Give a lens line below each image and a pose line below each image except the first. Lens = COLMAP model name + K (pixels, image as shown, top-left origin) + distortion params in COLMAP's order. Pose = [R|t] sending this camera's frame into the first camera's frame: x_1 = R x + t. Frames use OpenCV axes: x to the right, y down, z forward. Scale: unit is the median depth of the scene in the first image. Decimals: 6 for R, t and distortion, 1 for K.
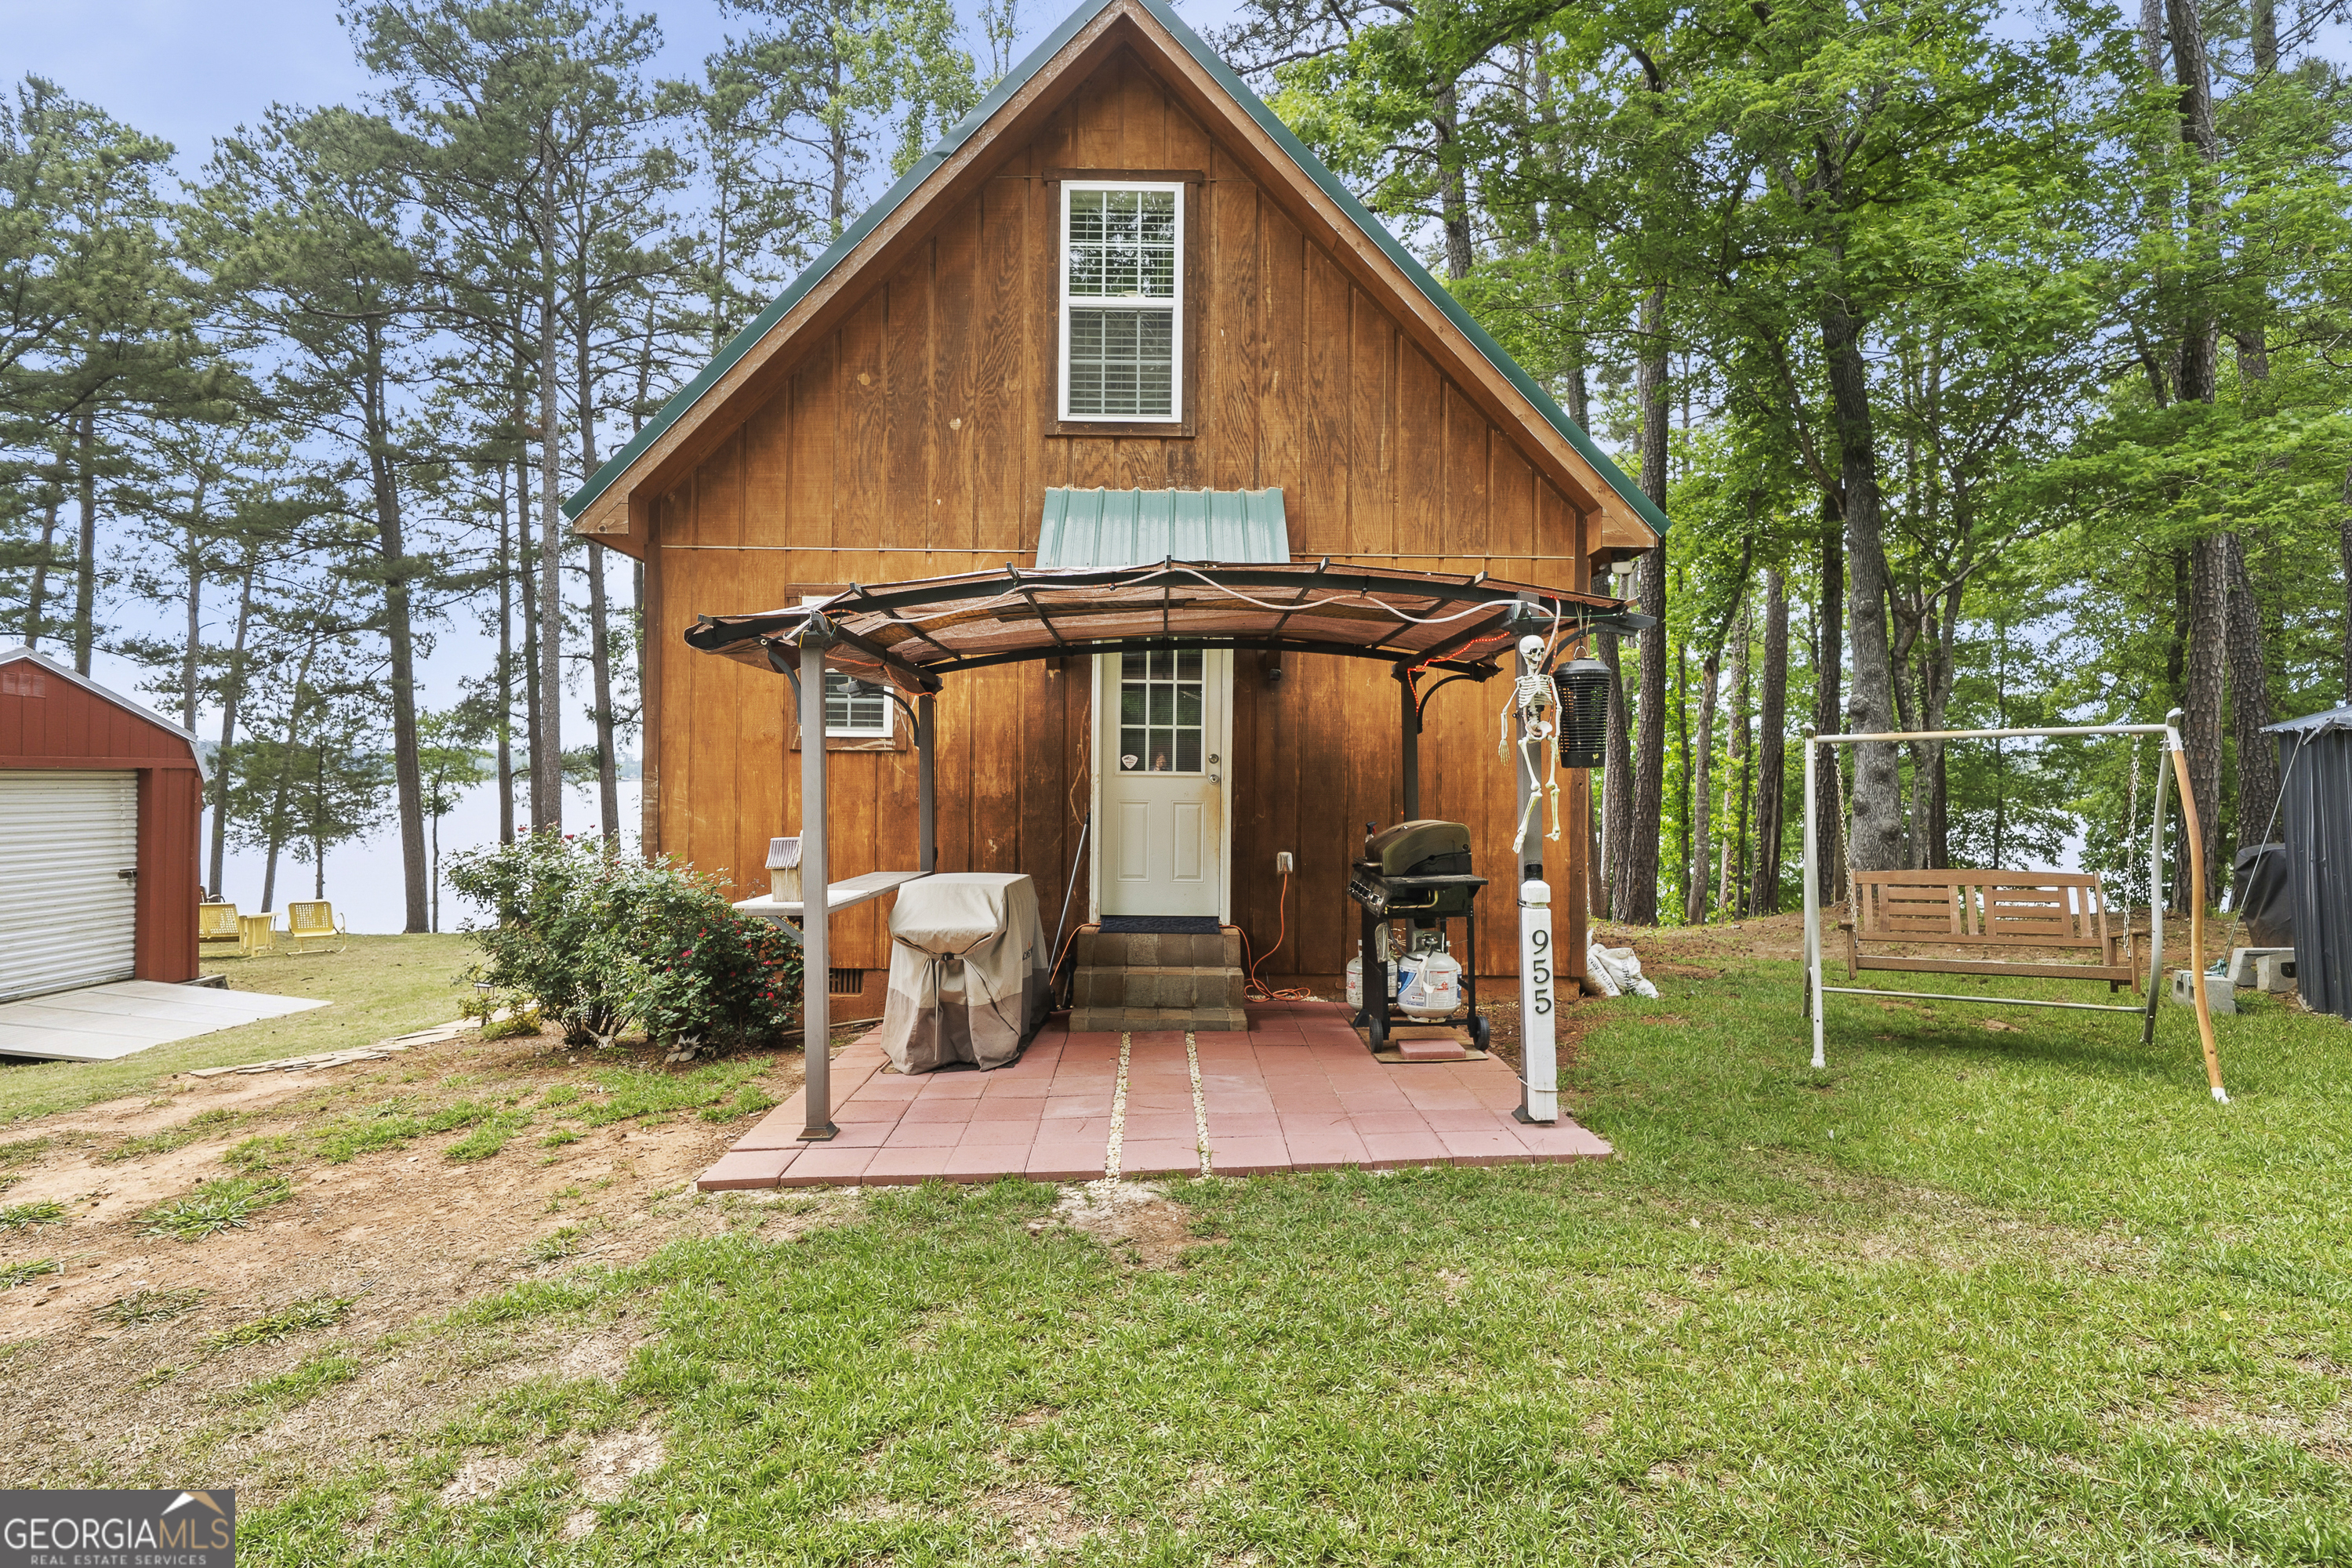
lens RADIAL K [[1243.2, 0, 1683.0], [0, 1243.2, 779.5], [0, 0, 1]] dist [0.004188, 0.001223]
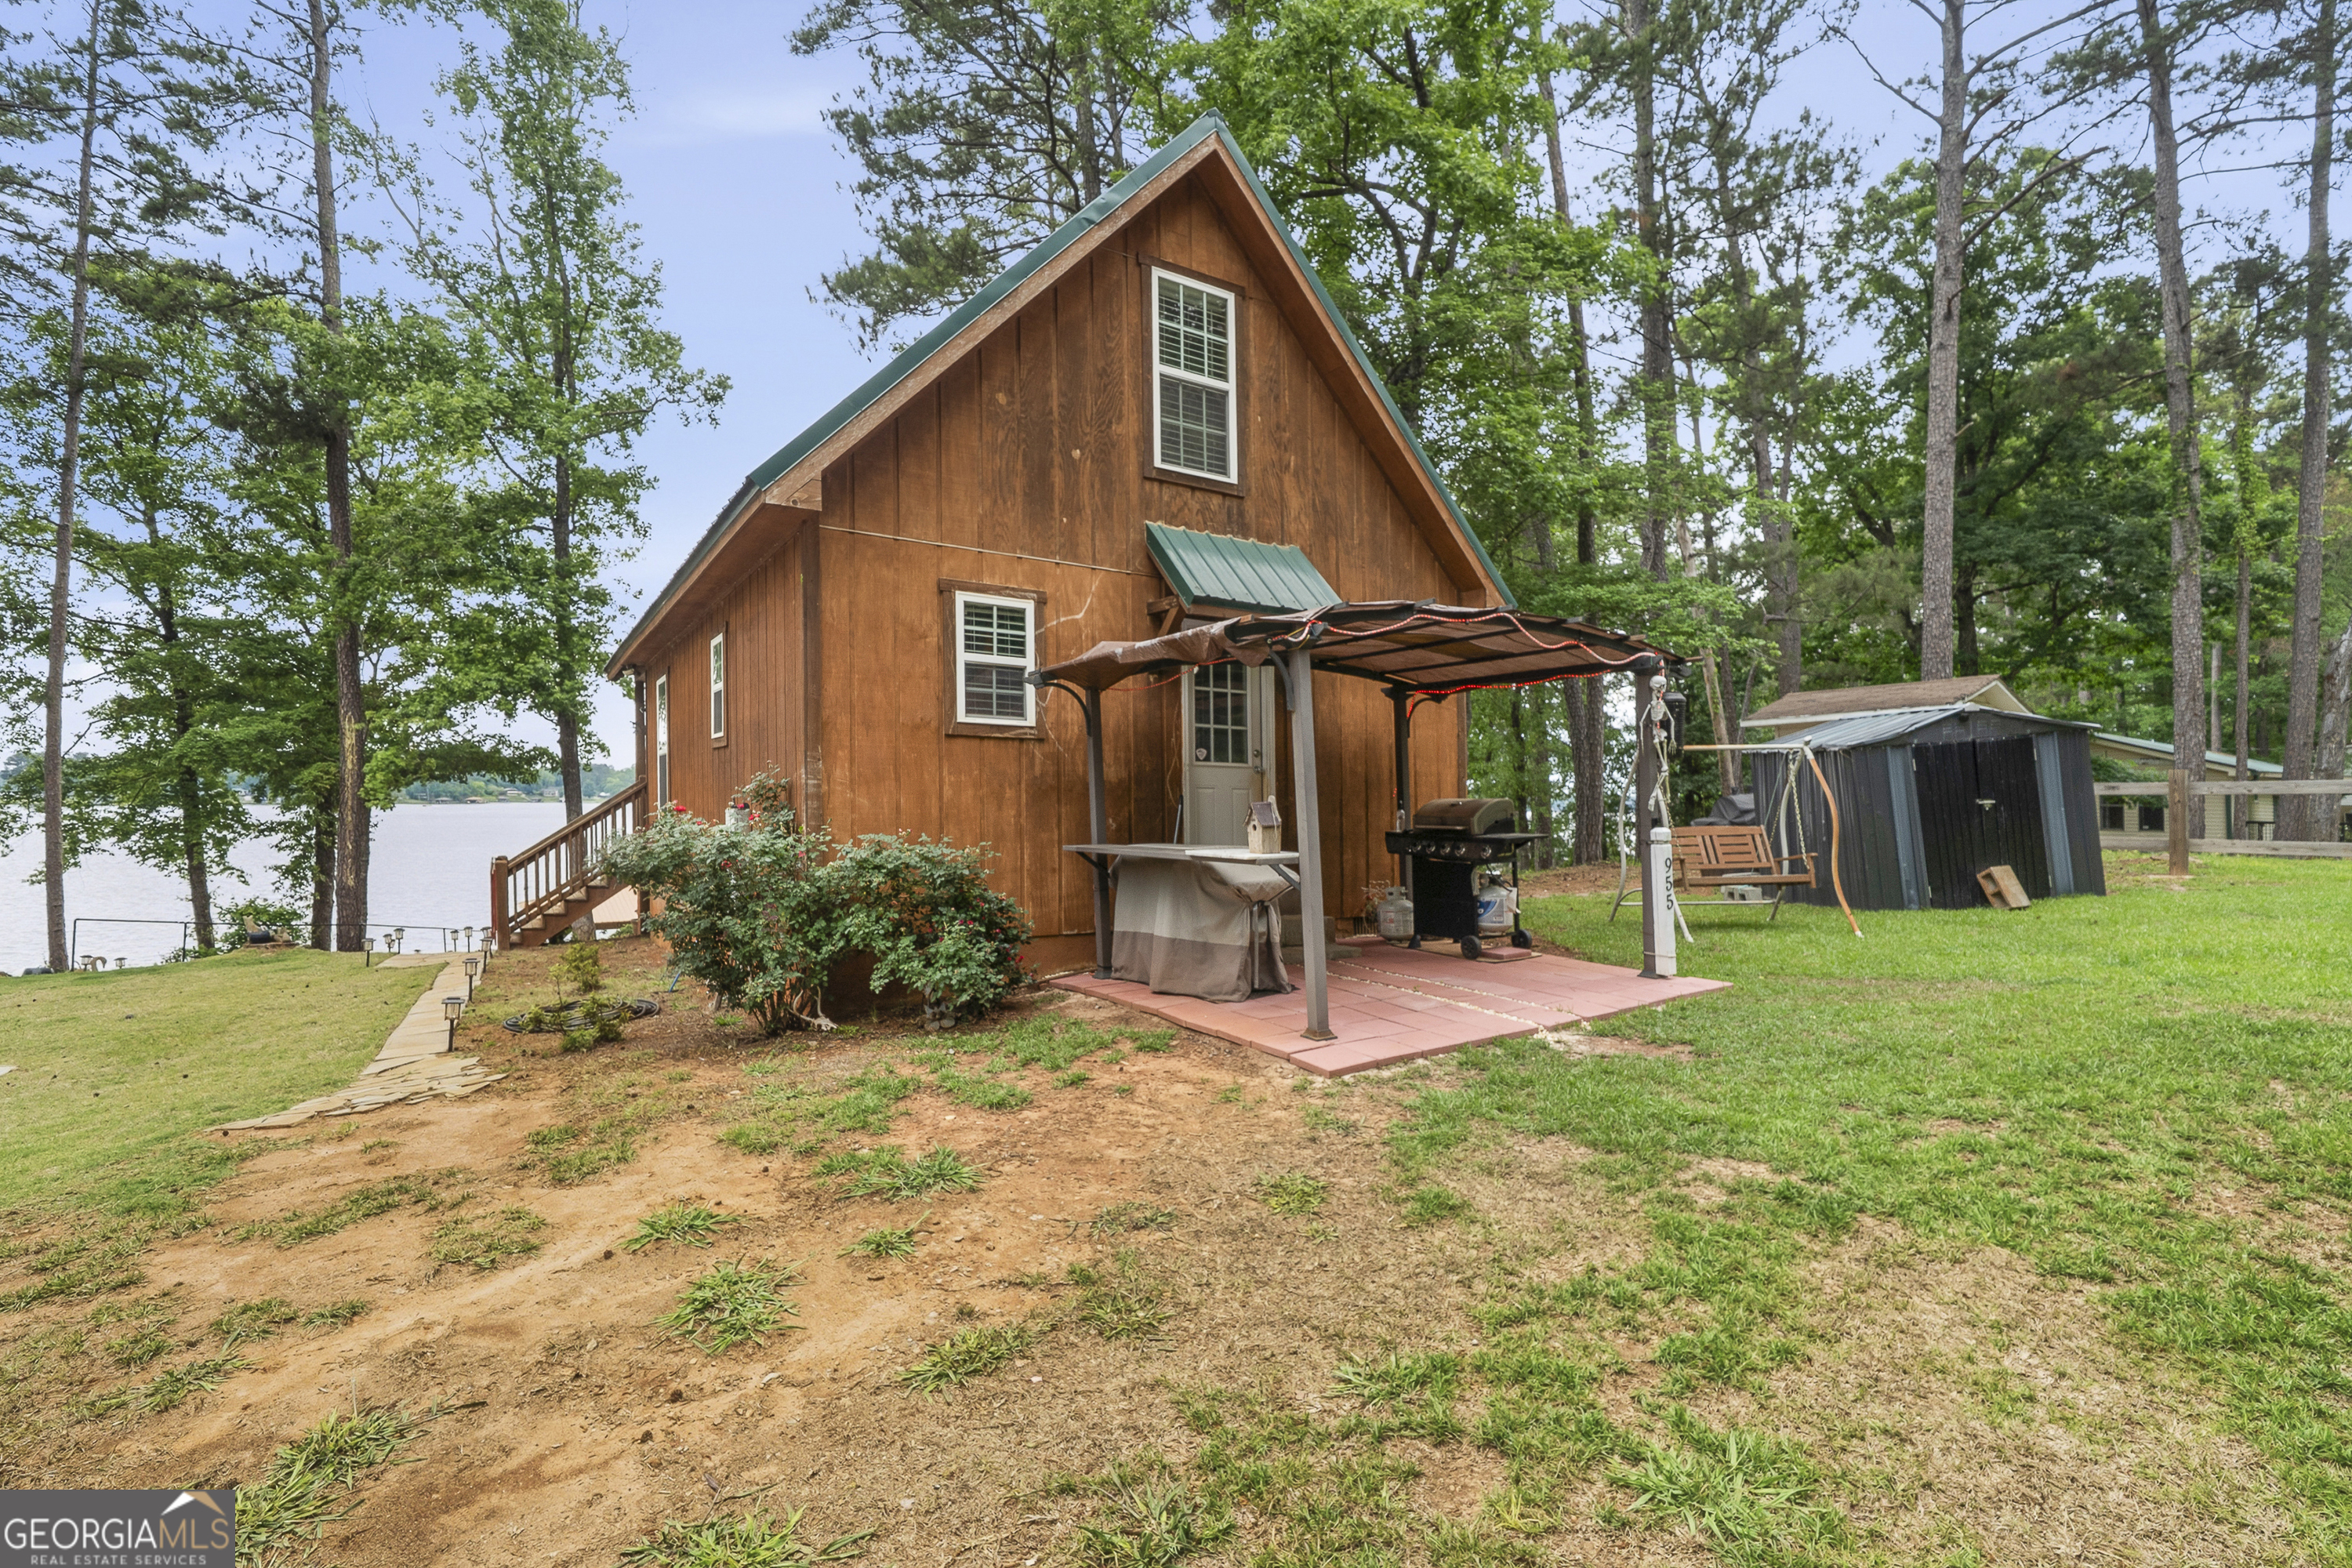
lens RADIAL K [[1055.8, 0, 1145.7], [0, 1055.8, 846.4], [0, 0, 1]] dist [0.000516, 0.000024]
pose [[0.854049, -0.022054, 0.519724, -1.040638], [0.009107, 0.999582, 0.027450, 0.046830], [-0.520112, -0.018711, 0.853893, 0.136950]]
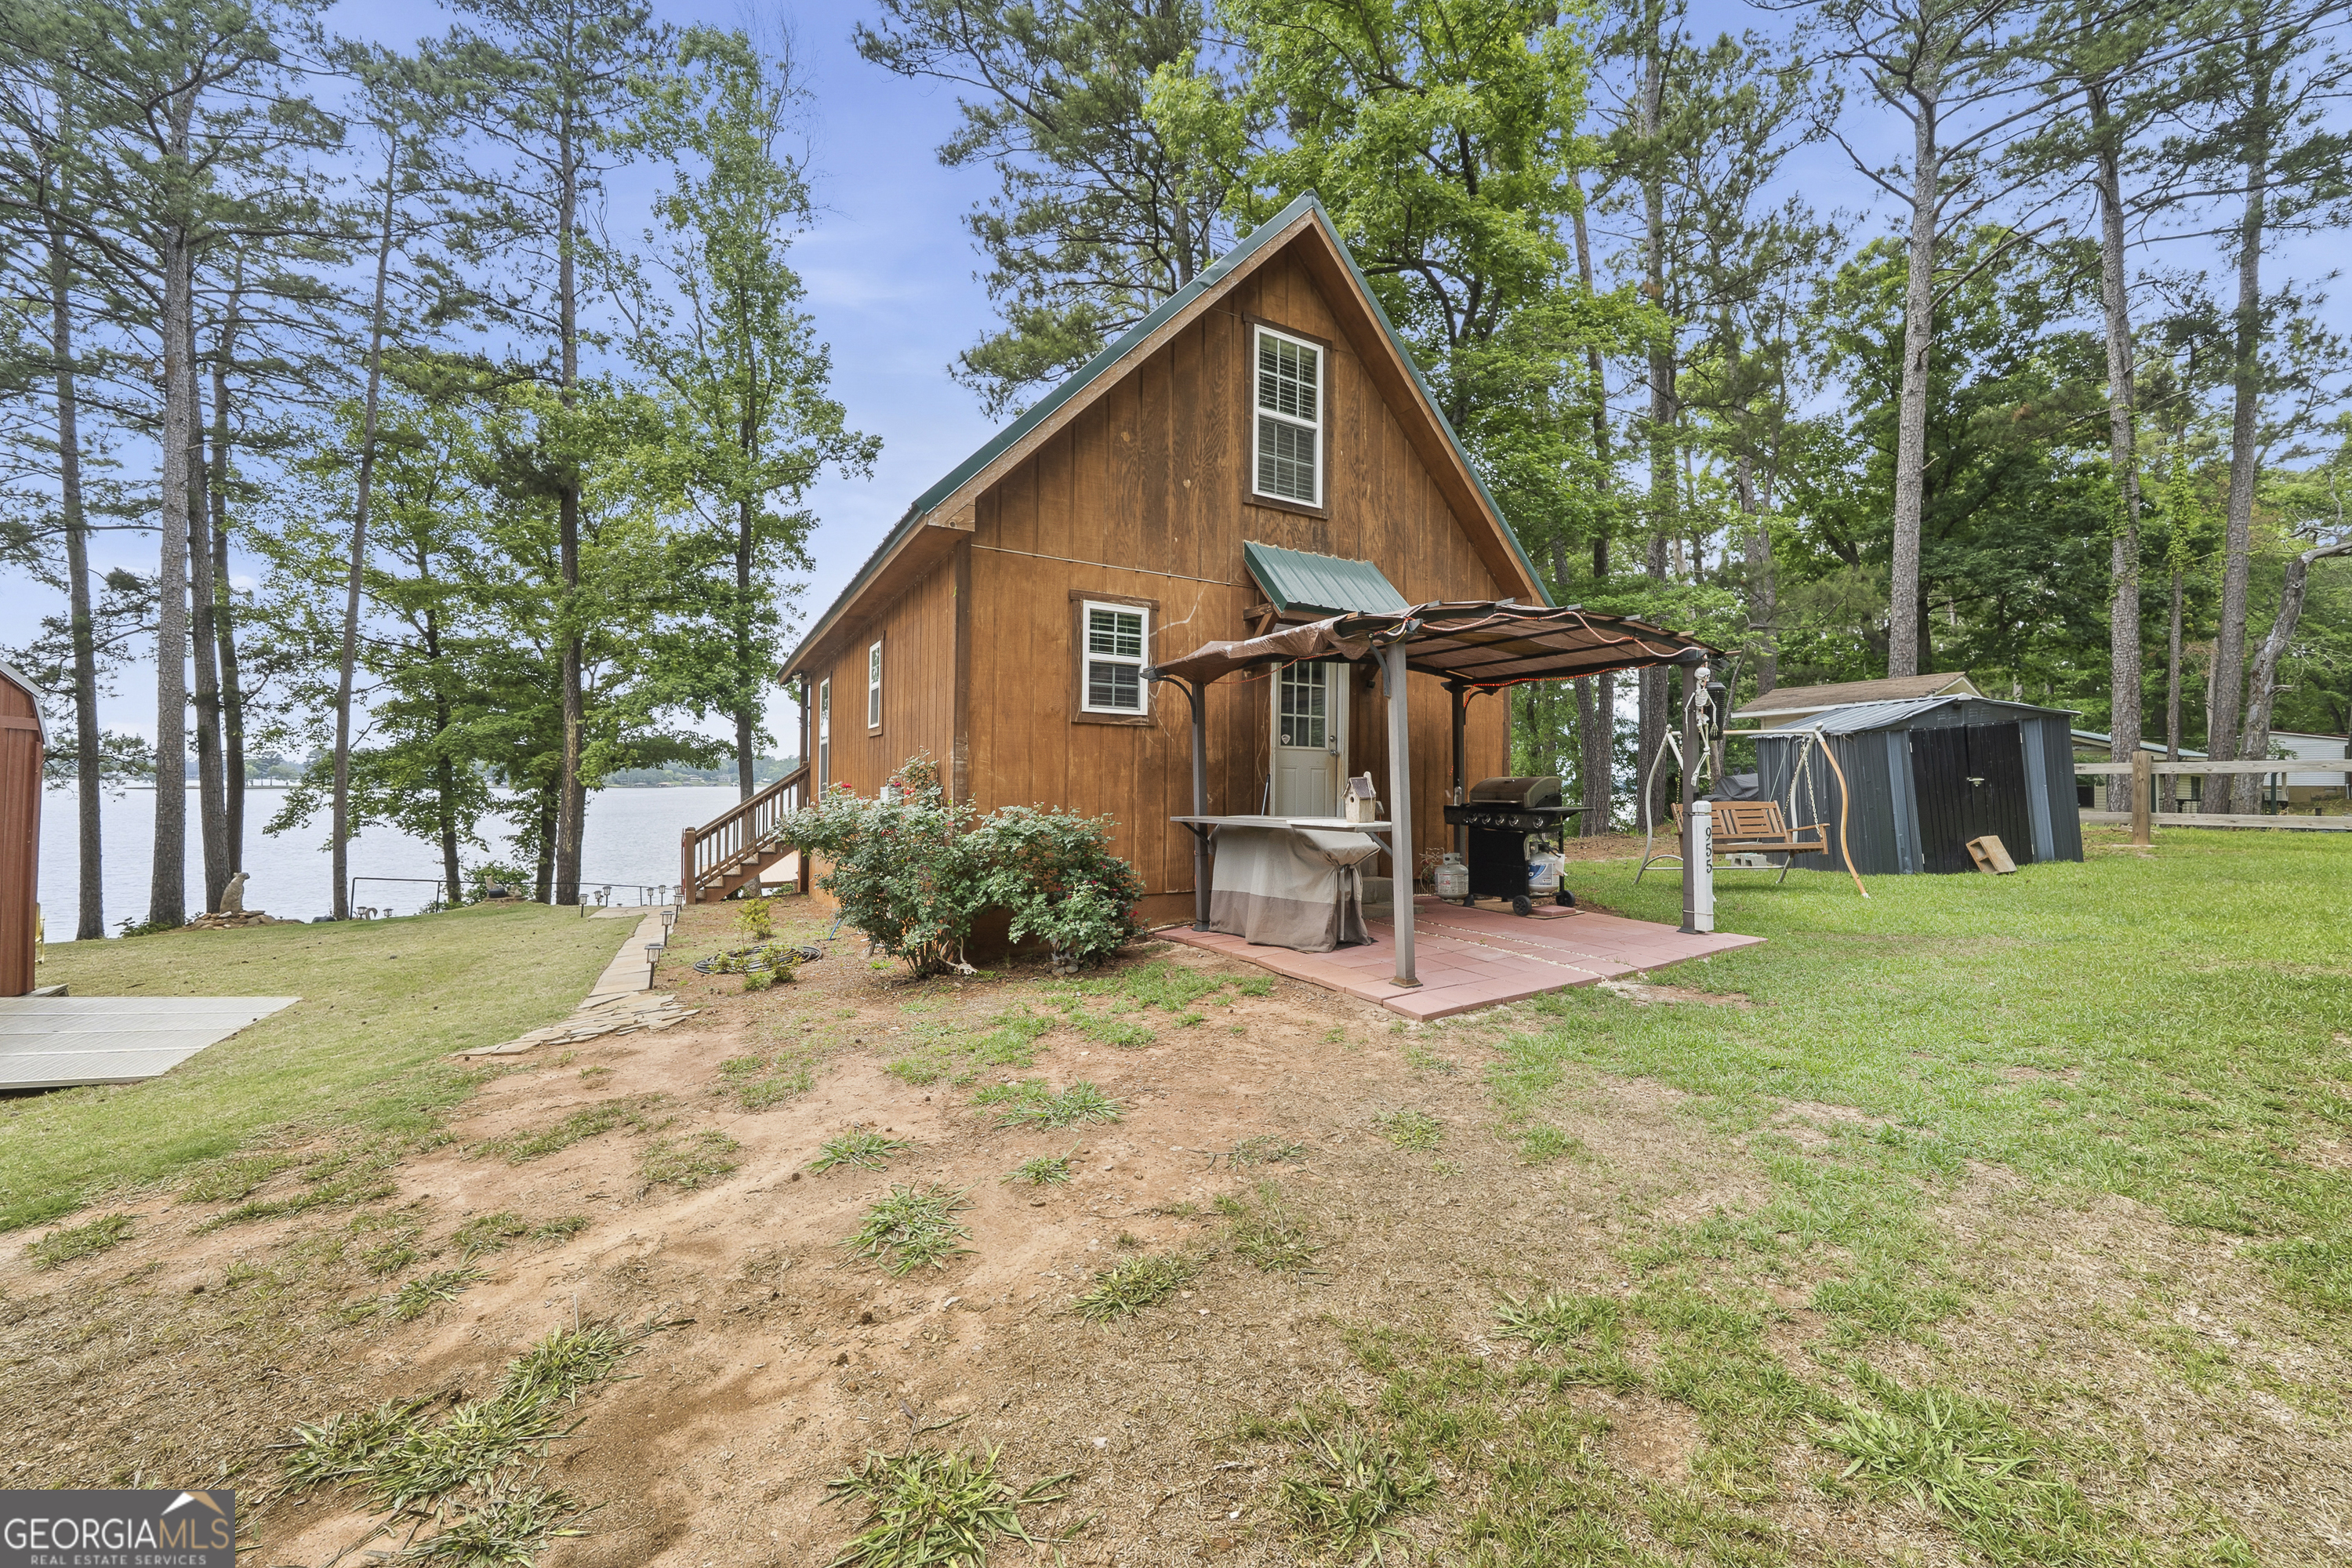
lens RADIAL K [[865.5, 0, 1180.6], [0, 865.5, 792.4], [0, 0, 1]] dist [-0.002153, -0.000171]
pose [[0.869351, -0.004549, 0.494175, -1.052940], [0.008693, 0.999944, -0.006088, 0.052187], [-0.494120, 0.009589, 0.869341, 0.199197]]
